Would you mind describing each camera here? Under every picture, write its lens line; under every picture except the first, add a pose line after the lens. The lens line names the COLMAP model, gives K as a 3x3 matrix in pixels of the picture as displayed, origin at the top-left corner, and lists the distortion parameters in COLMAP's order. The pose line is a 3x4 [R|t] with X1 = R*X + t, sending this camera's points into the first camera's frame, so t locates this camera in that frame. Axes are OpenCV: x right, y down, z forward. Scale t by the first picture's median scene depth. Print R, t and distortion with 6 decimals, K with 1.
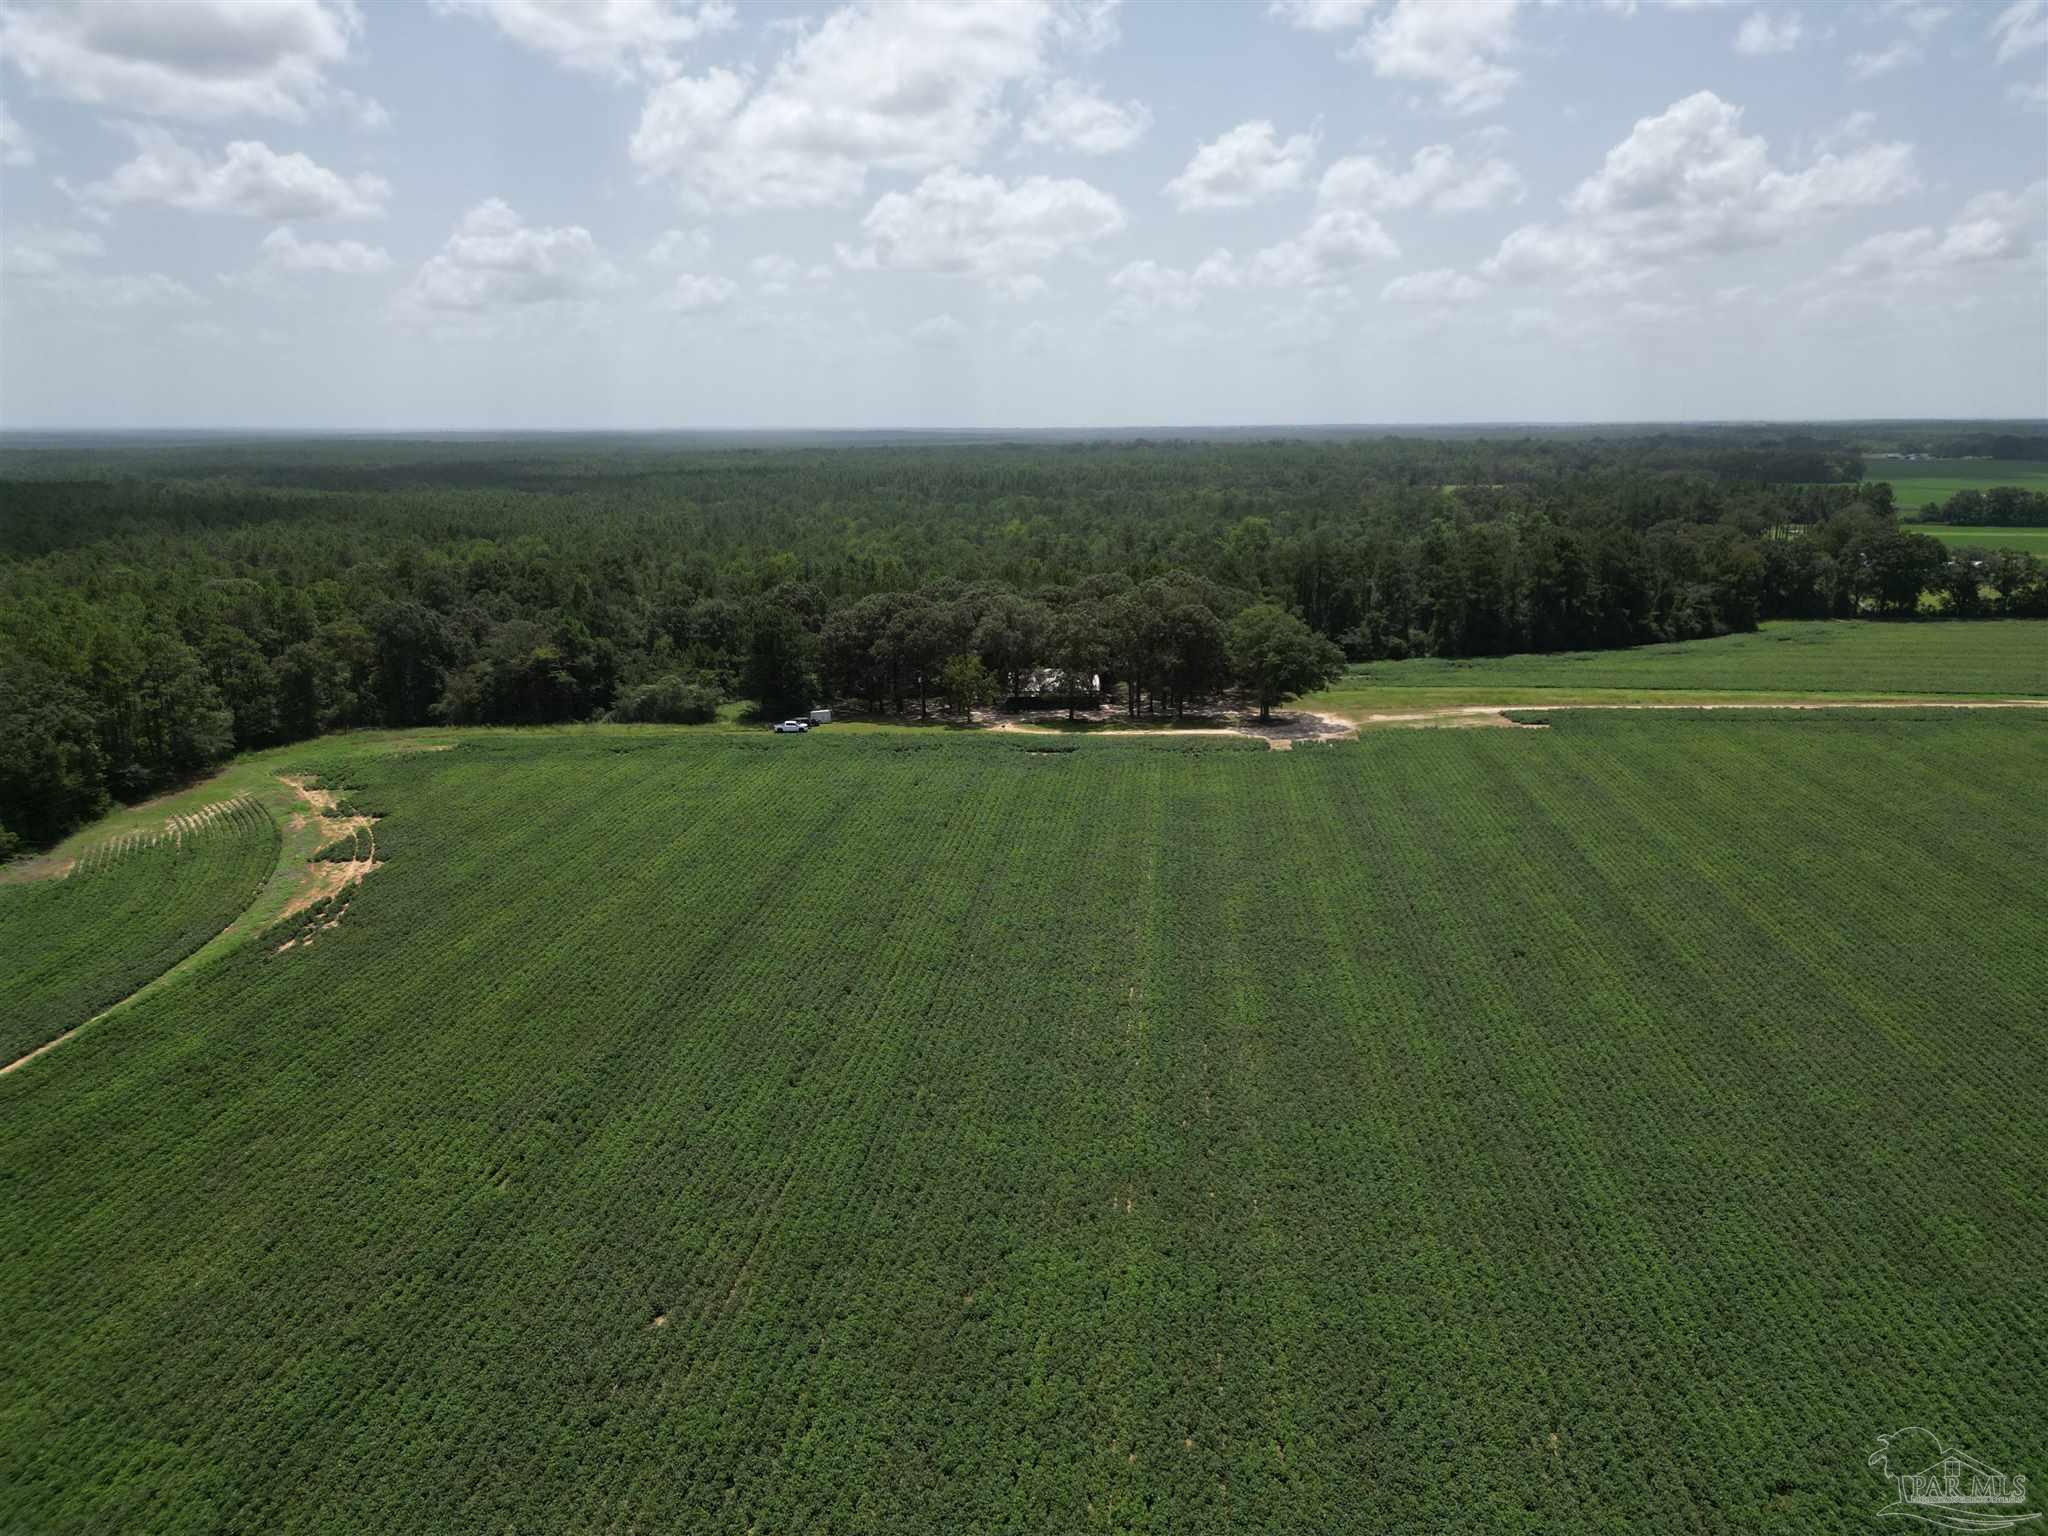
lens RADIAL K [[1437.9, 0, 1022.7], [0, 1437.9, 777.6], [0, 0, 1]] dist [0.003790, 0.004120]
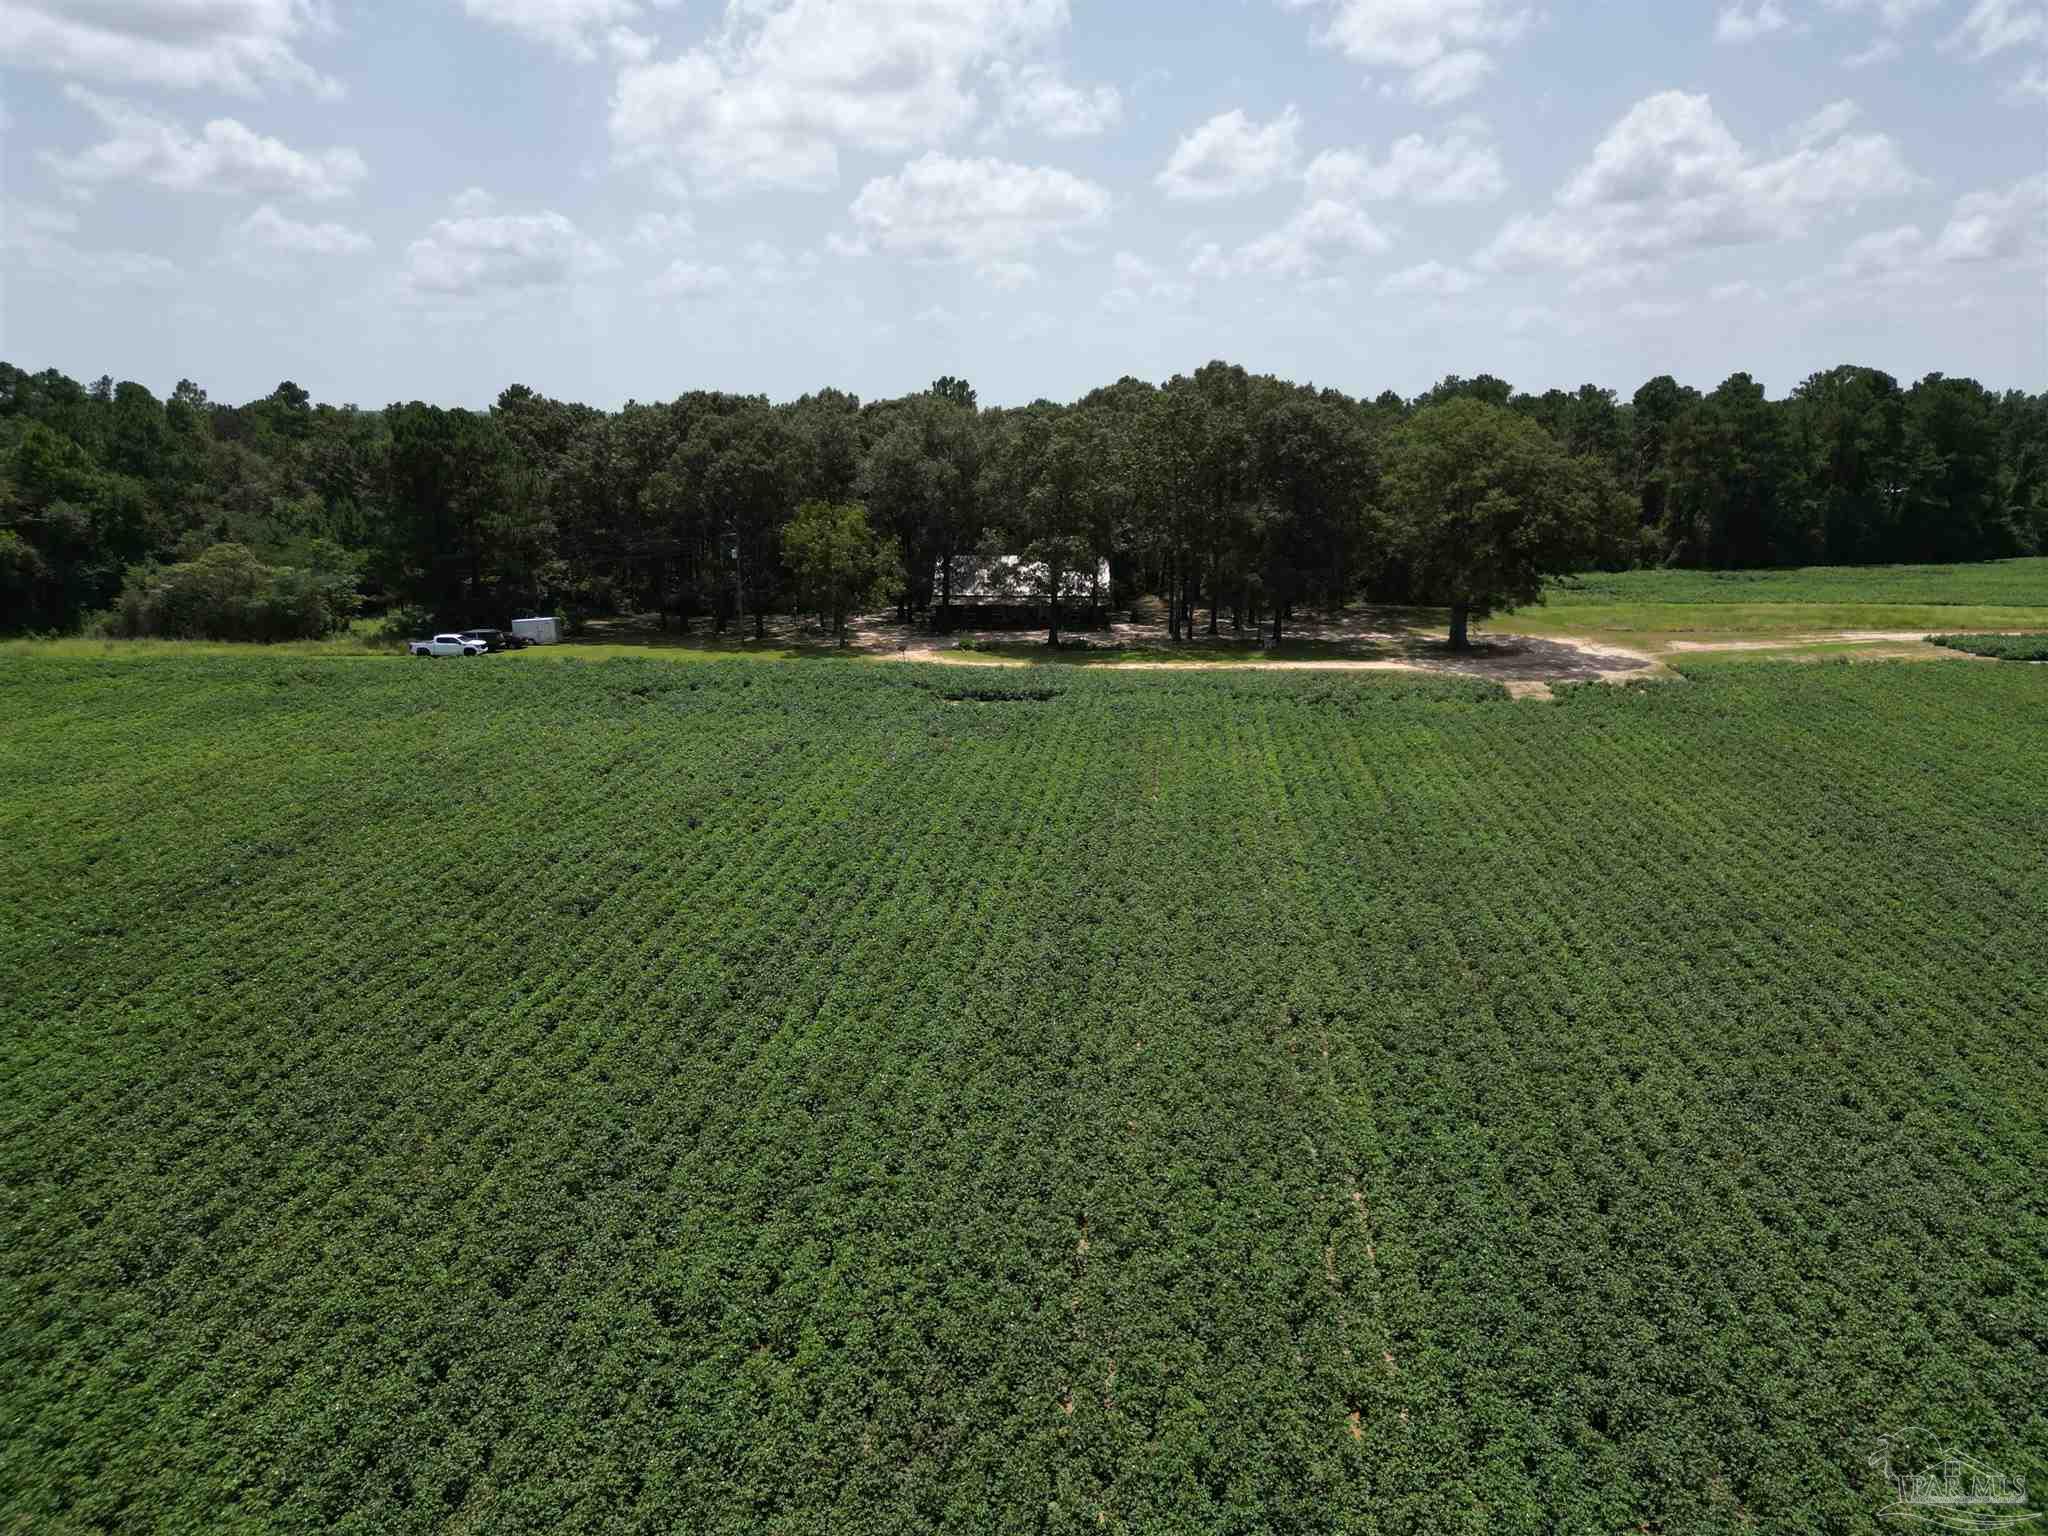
lens RADIAL K [[1437.9, 0, 1021.6], [0, 1437.9, 759.0], [0, 0, 1]] dist [0.003790, 0.004120]
pose [[0.999823, 0.011259, 0.015077, 0.014752], [-0.011139, 0.999906, -0.008011, 0.002649], [-0.015166, 0.007842, 0.999854, 0.472949]]
